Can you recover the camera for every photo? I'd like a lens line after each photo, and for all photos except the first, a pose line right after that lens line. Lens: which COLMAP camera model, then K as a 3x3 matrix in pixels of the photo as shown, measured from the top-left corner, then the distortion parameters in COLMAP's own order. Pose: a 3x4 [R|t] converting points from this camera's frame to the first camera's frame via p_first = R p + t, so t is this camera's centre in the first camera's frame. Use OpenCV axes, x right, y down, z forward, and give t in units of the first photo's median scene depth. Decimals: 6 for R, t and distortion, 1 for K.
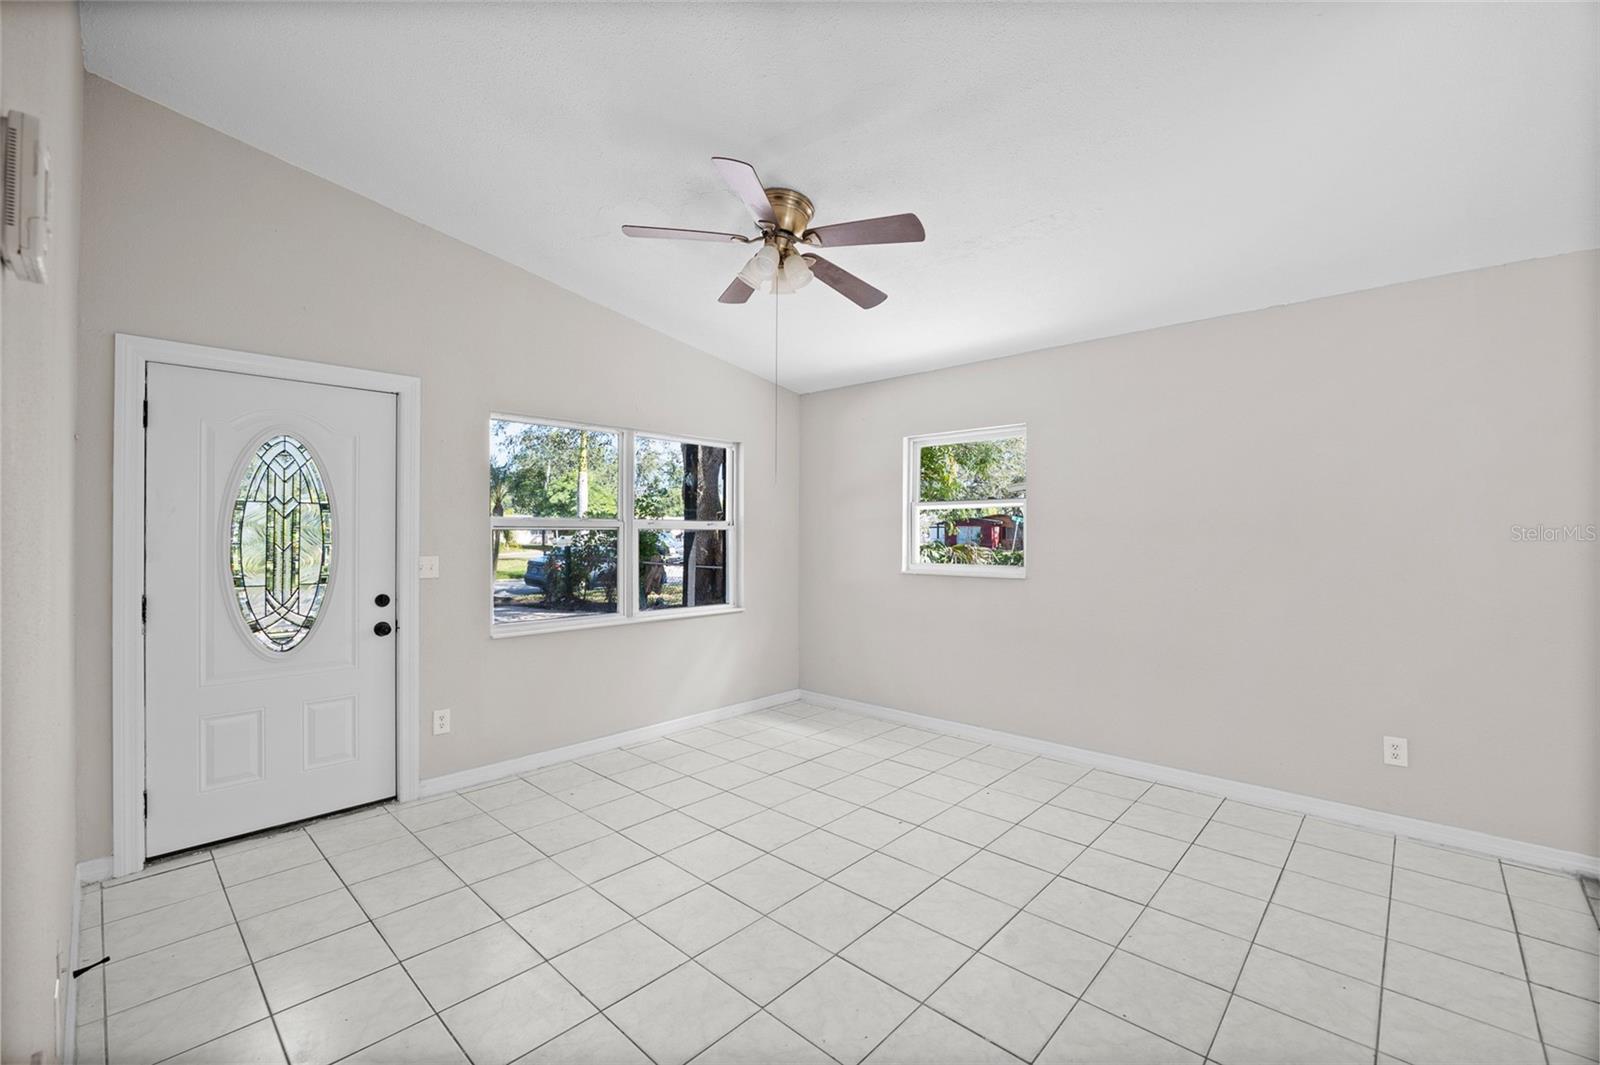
lens RADIAL K [[640.2, 0, 822.8], [0, 640.2, 530.8], [0, 0, 1]] dist [0.000332, 0.000168]
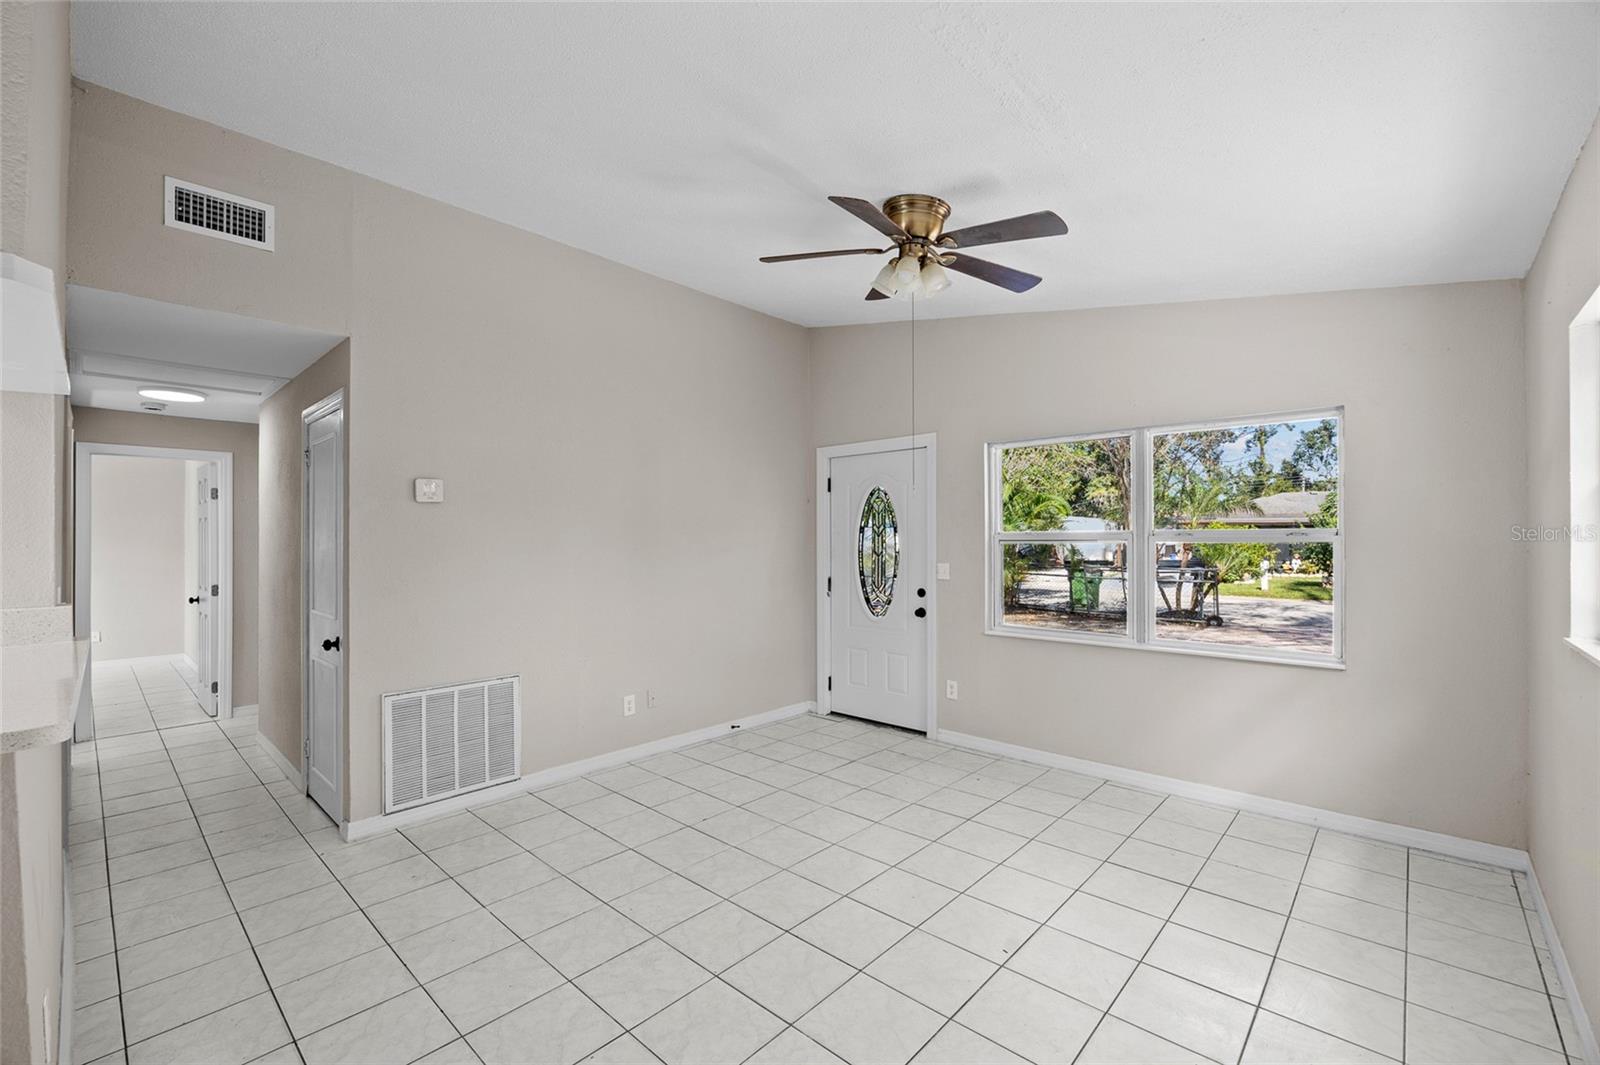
lens RADIAL K [[678.0, 0, 843.0], [0, 678.0, 536.9], [0, 0, 1]] dist [-0.002922, 0.000091]
pose [[0.058914, -0.006834, -0.998240, 0.799458], [0.003554, 0.999972, -0.006636, -0.006664], [0.998257, -0.003156, 0.058936, 0.713994]]
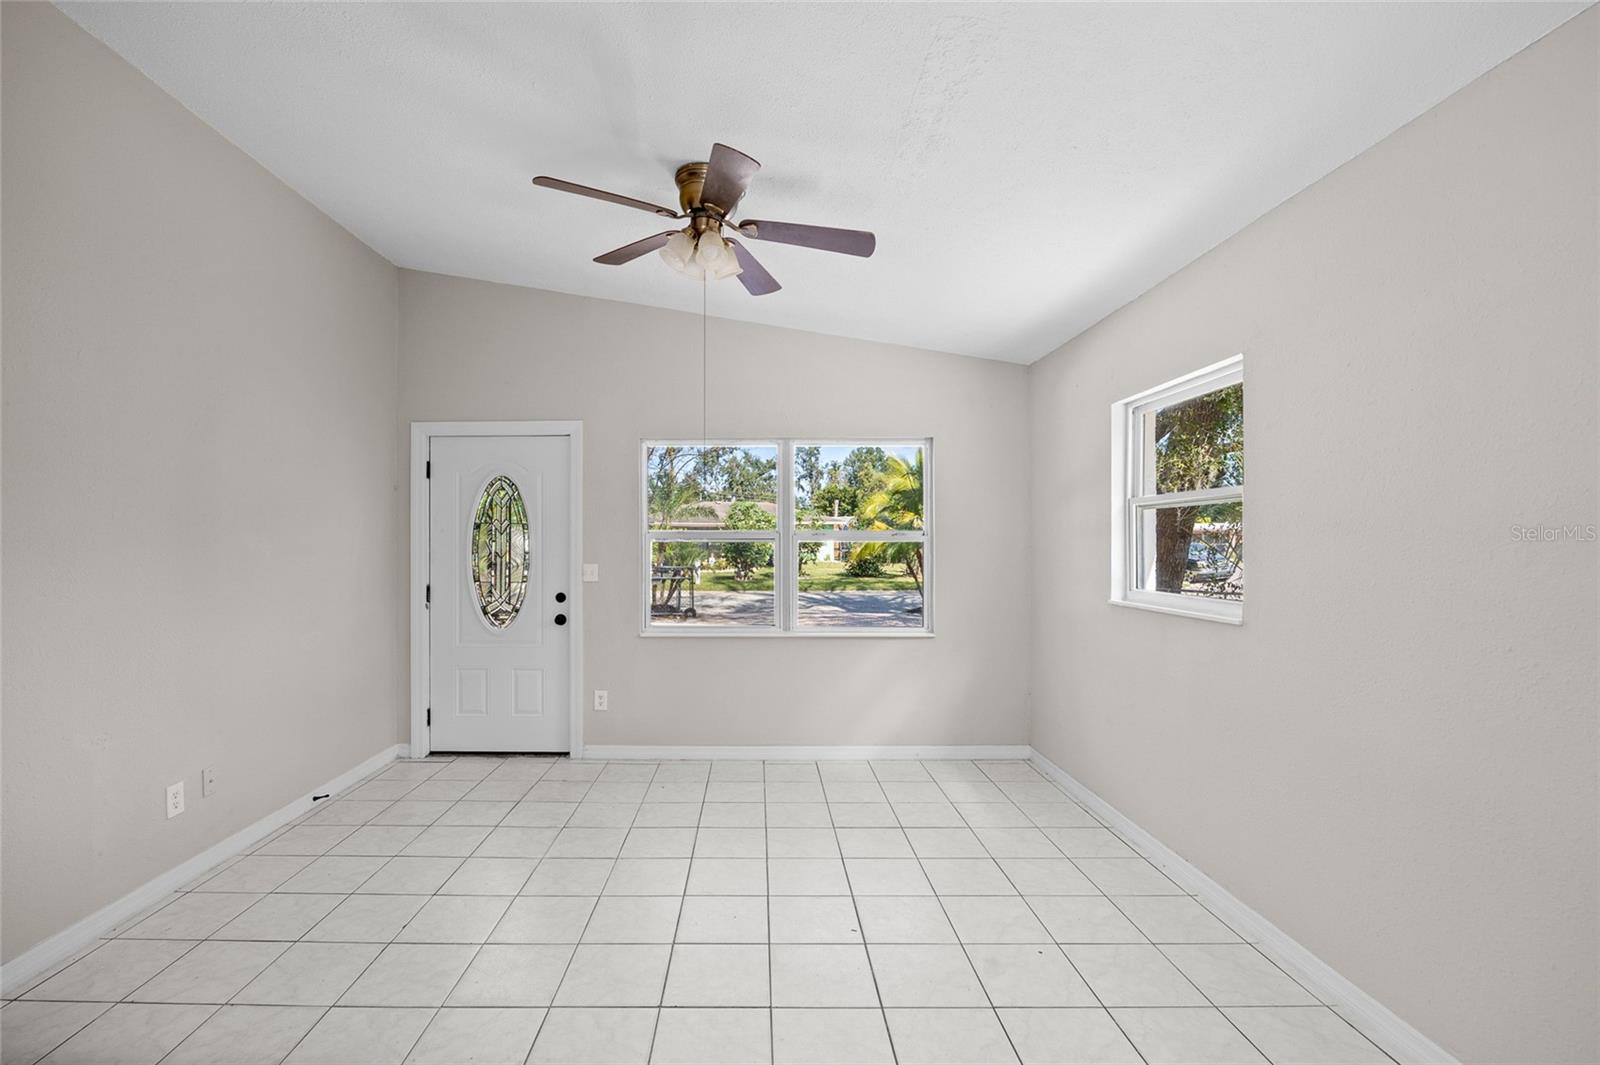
lens RADIAL K [[684.0, 0, 759.4], [0, 684.0, 538.7], [0, 0, 1]] dist [-0.000762, 0.000247]
pose [[0.693579, -0.005259, -0.720361, 0.563308], [0.003363, 0.999986, -0.004062, -0.002234], [0.720373, 0.000395, 0.693587, 0.324686]]
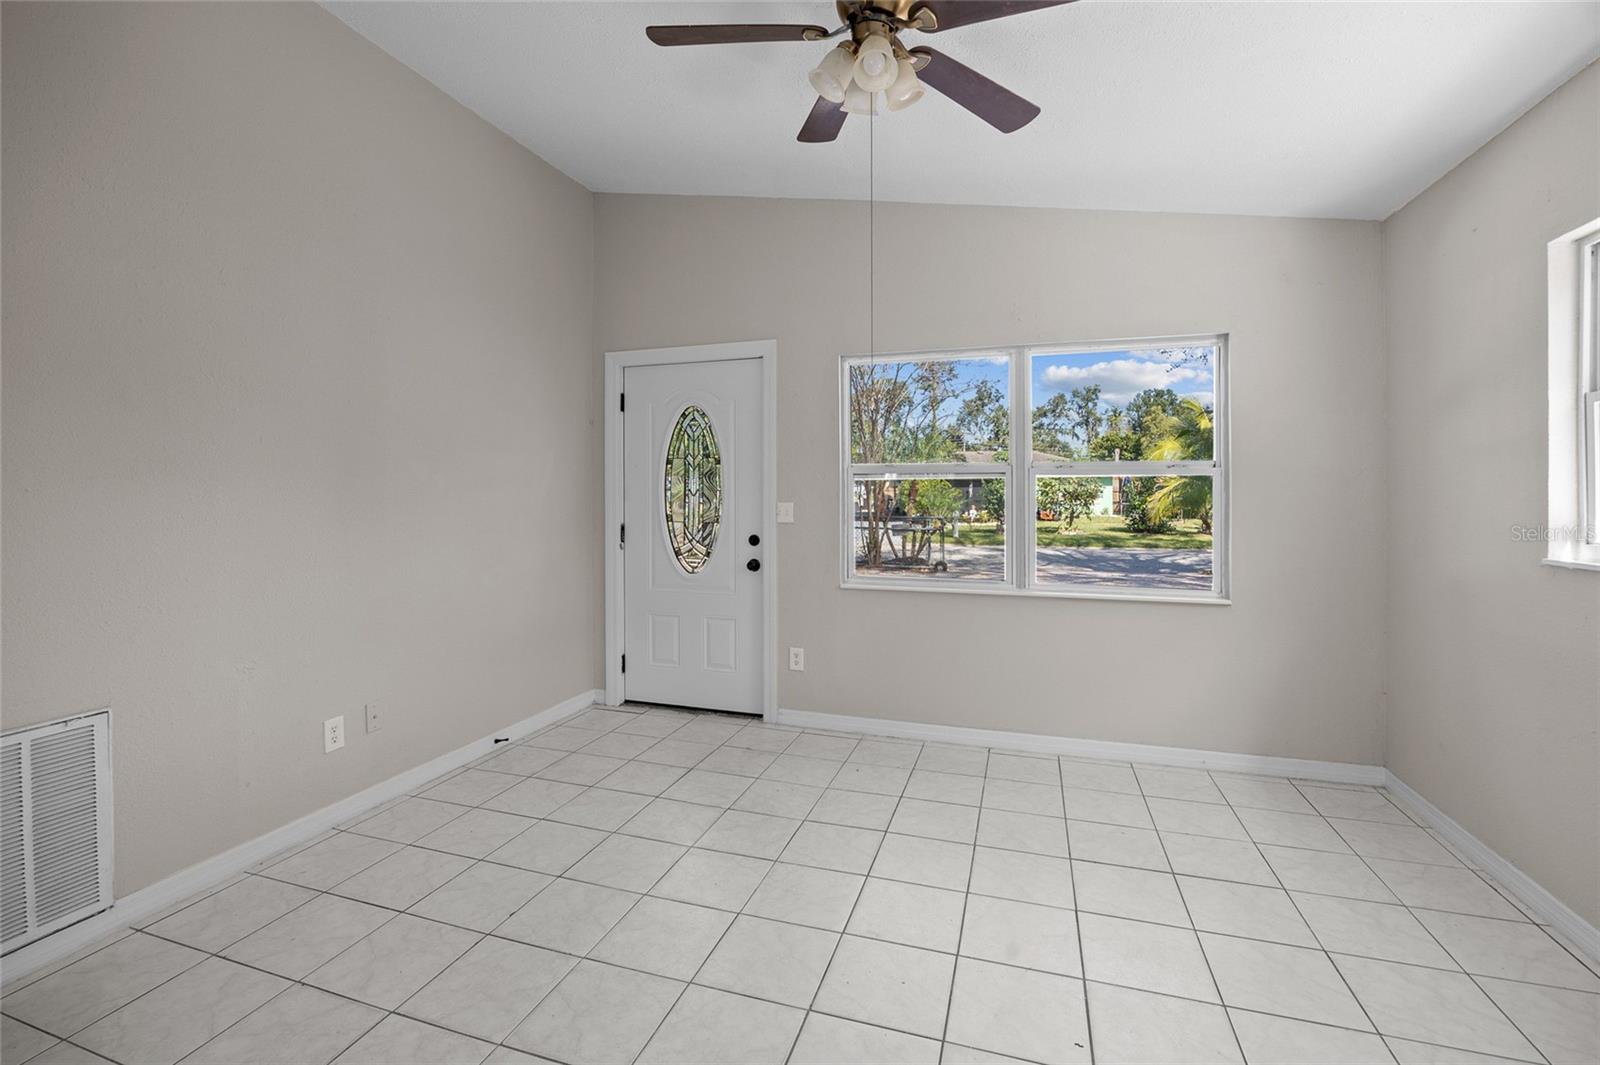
lens RADIAL K [[687.5, 0, 811.6], [0, 687.5, 494.9], [0, 0, 1]] dist [-0.010741, 0.000371]
pose [[0.441646, -0.002912, -0.897185, 0.448102], [0.003054, 0.999994, -0.001742, 0.029129], [0.897184, -0.001970, 0.441652, 0.533417]]
